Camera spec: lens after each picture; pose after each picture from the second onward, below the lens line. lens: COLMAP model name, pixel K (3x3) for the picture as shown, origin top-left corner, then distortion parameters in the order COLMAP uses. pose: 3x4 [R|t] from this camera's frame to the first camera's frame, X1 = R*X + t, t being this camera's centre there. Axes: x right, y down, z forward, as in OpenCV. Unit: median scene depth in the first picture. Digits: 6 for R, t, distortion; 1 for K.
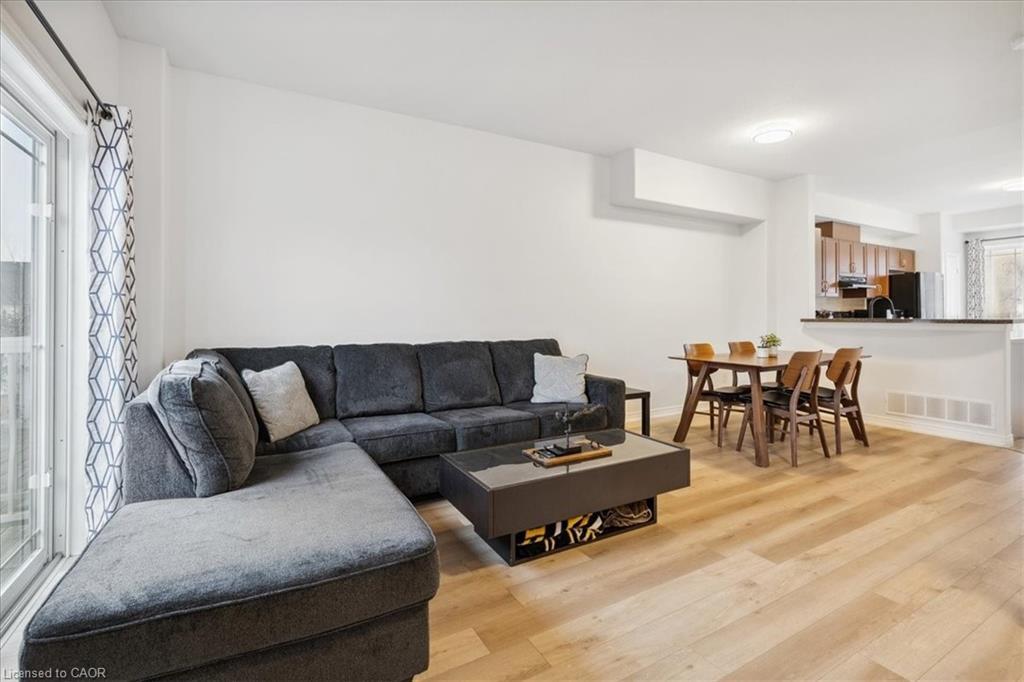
lens RADIAL K [[471.2, 0, 519.4], [0, 471.2, 313.2], [0, 0, 1]] dist [0.002134, 0.000658]
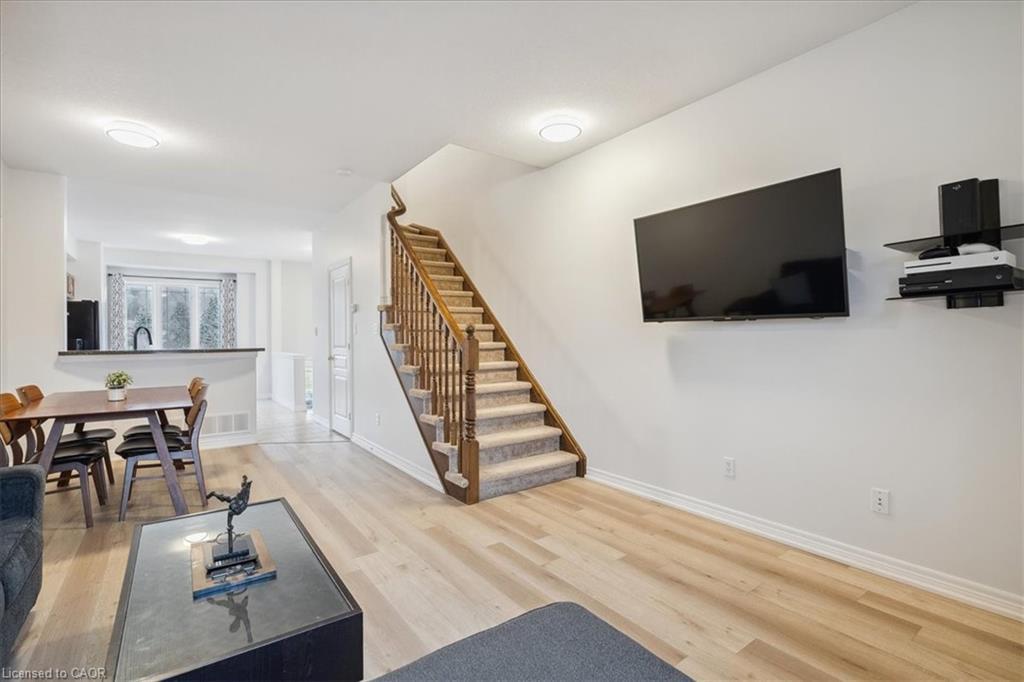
lens RADIAL K [[471.2, 0, 518.7], [0, 471.2, 337.8], [0, 0, 1]] dist [0.002134, 0.000658]
pose [[-0.113076, 0.002657, 0.993583, -0.291720], [0.001857, 0.999995, -0.002463, -0.008840], [-0.993585, 0.001567, -0.113080, 0.315180]]
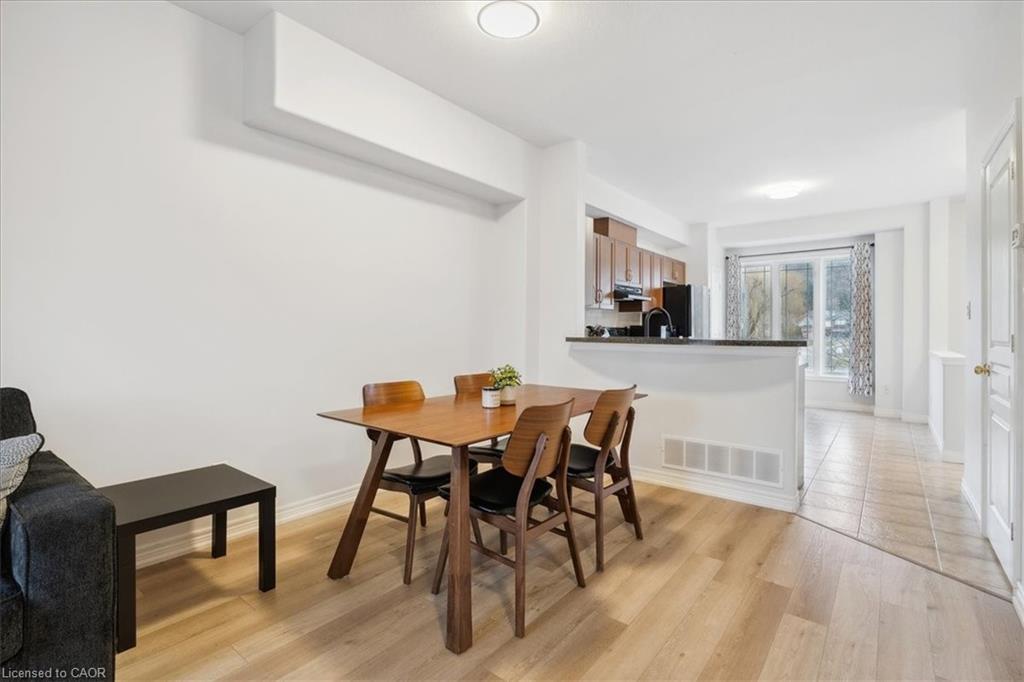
lens RADIAL K [[471.2, 0, 516.1], [0, 471.2, 330.5], [0, 0, 1]] dist [0.002134, 0.000658]
pose [[0.930911, 0.006180, 0.365193, 0.263459], [-0.009318, 0.999933, 0.006832, -0.002879], [-0.365126, -0.009763, 0.930907, 0.358064]]
